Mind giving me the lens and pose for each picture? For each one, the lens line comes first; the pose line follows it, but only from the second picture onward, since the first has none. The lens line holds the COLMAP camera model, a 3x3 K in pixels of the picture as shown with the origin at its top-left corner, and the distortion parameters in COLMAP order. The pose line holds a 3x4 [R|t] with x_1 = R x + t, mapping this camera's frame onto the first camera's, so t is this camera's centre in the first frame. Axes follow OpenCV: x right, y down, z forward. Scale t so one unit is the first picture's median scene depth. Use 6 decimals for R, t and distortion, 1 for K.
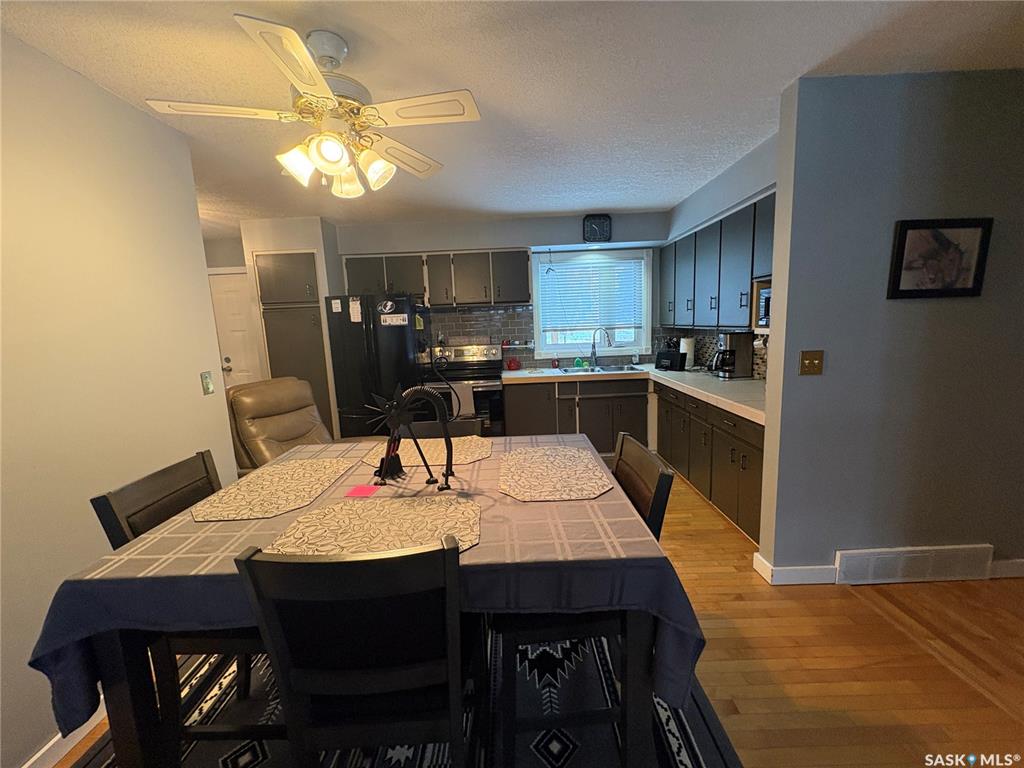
lens RADIAL K [[407.6, 0, 511.8], [0, 407.6, 379.8], [0, 0, 1]] dist [-0.001686, 0.000773]
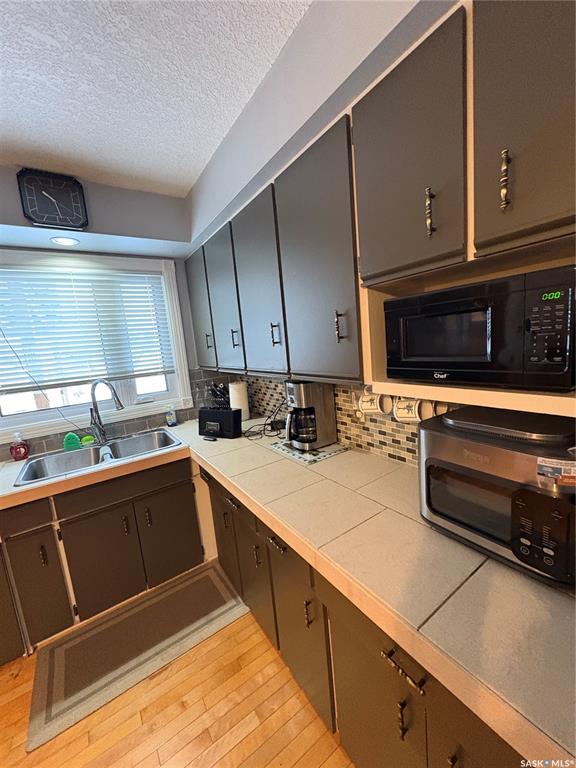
lens RADIAL K [[305.7, 0, 289.3], [0, 305.7, 383.2], [0, 0, 1]] dist [-0.001686, 0.000773]
pose [[0.824248, -0.111250, 0.555193, 0.210899], [0.131303, 0.991335, 0.003711, -0.095250], [-0.550795, 0.069839, 0.831713, 0.510905]]
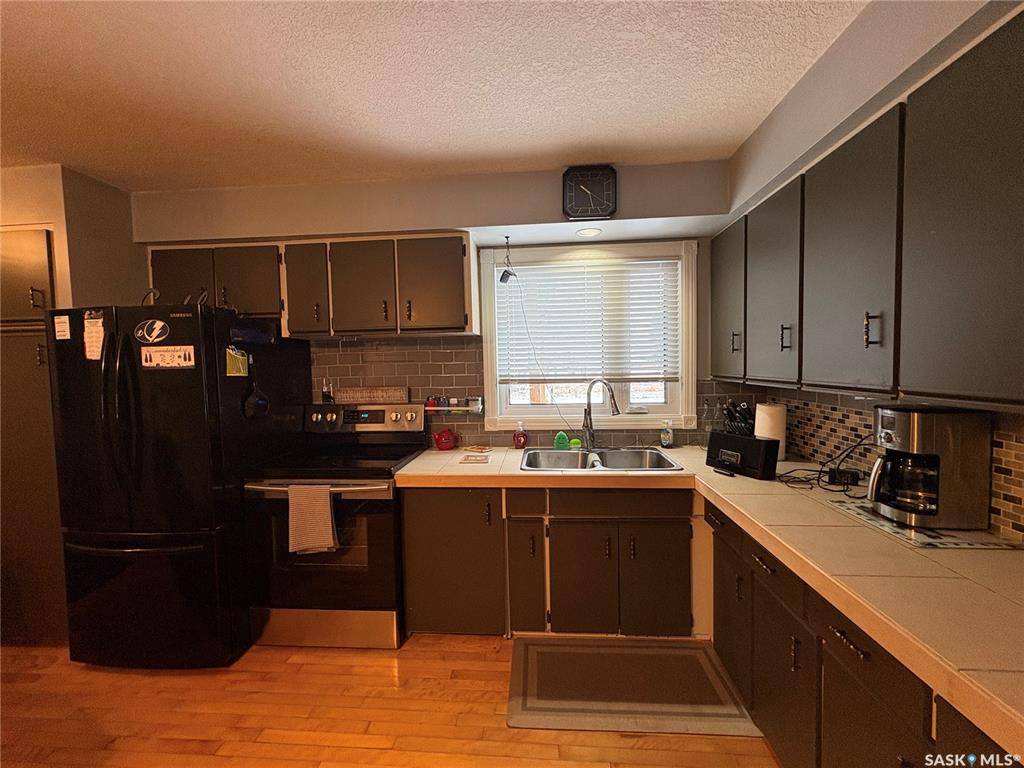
lens RADIAL K [[407.6, 0, 512.0], [0, 407.6, 383.0], [0, 0, 1]] dist [-0.001686, 0.000773]
pose [[0.996696, 0.024570, -0.077420, 0.154500], [-0.031460, 0.995527, -0.089081, -0.076525], [0.074885, 0.091222, 0.993011, 0.488945]]
